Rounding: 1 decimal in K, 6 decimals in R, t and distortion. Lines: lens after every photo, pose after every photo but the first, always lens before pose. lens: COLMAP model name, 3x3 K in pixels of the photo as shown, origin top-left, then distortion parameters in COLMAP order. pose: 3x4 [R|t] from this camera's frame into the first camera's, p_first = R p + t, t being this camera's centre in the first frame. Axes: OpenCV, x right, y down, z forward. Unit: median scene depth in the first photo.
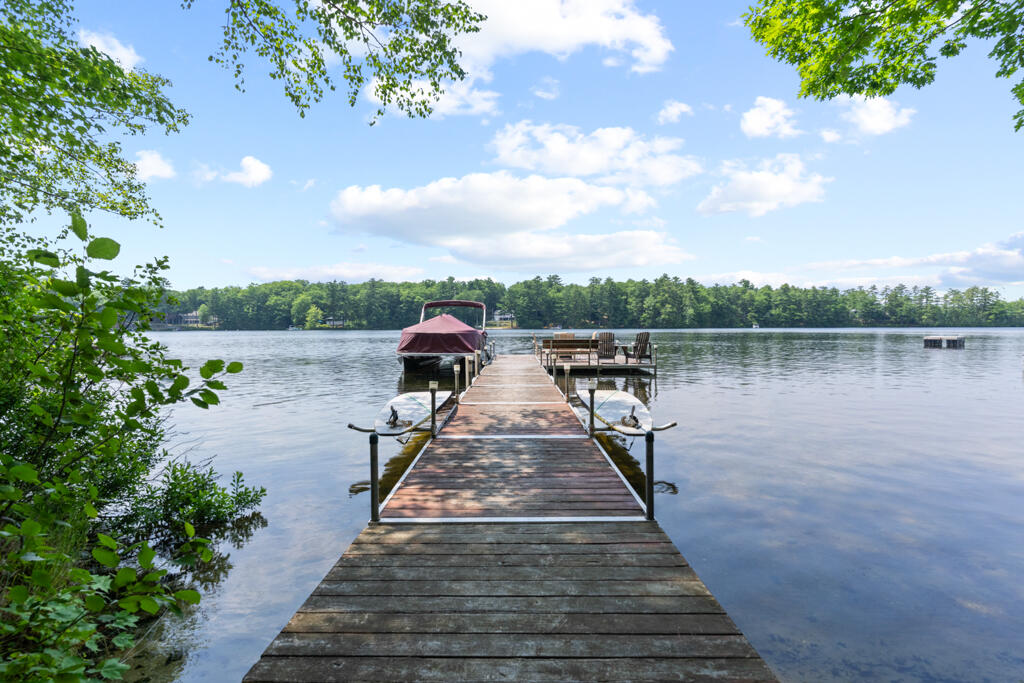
lens RADIAL K [[486.4, 0, 518.6], [0, 486.4, 343.5], [0, 0, 1]] dist [0.000746, 0.000022]
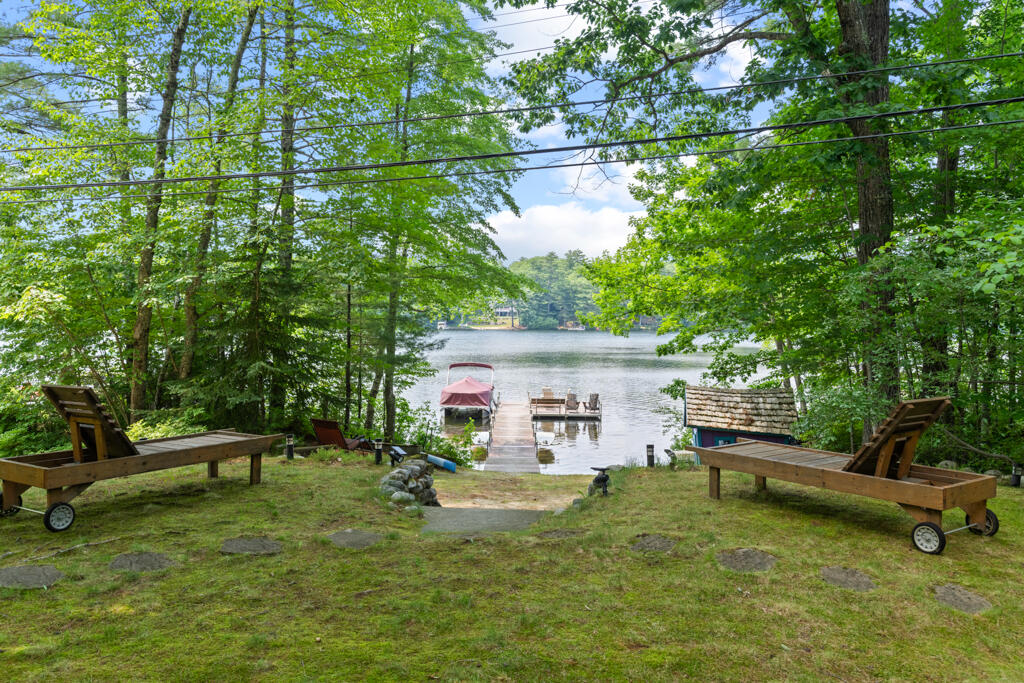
lens RADIAL K [[800.4, 0, 512.0], [0, 800.4, 341.5], [0, 0, 1]] dist [-0.003244, 0.000313]
pose [[0.999841, 0.010404, -0.014471, 0.022982], [-0.010375, 0.999944, 0.002070, -0.236766], [0.014492, -0.001919, 0.999893, -1.966440]]
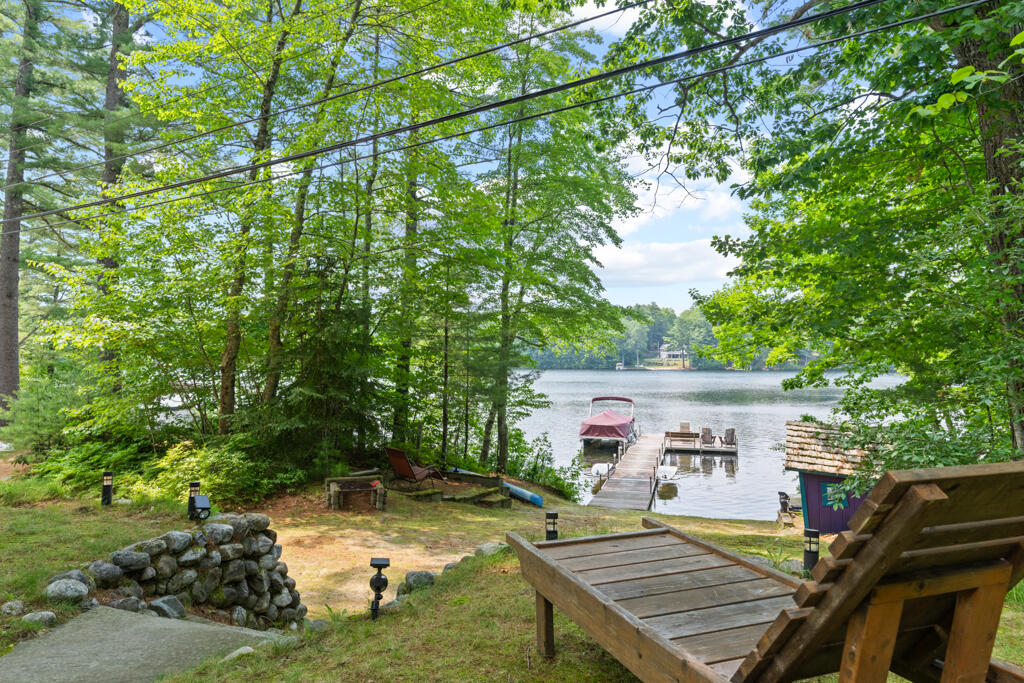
lens RADIAL K [[674.3, 0, 511.0], [0, 674.3, 324.8], [0, 0, 1]] dist [0.003318, 0.000089]
pose [[0.962784, -0.008595, -0.270137, 0.193126], [-0.012989, 0.996868, -0.078013, -0.219048], [0.269961, 0.078618, 0.959656, -1.654924]]
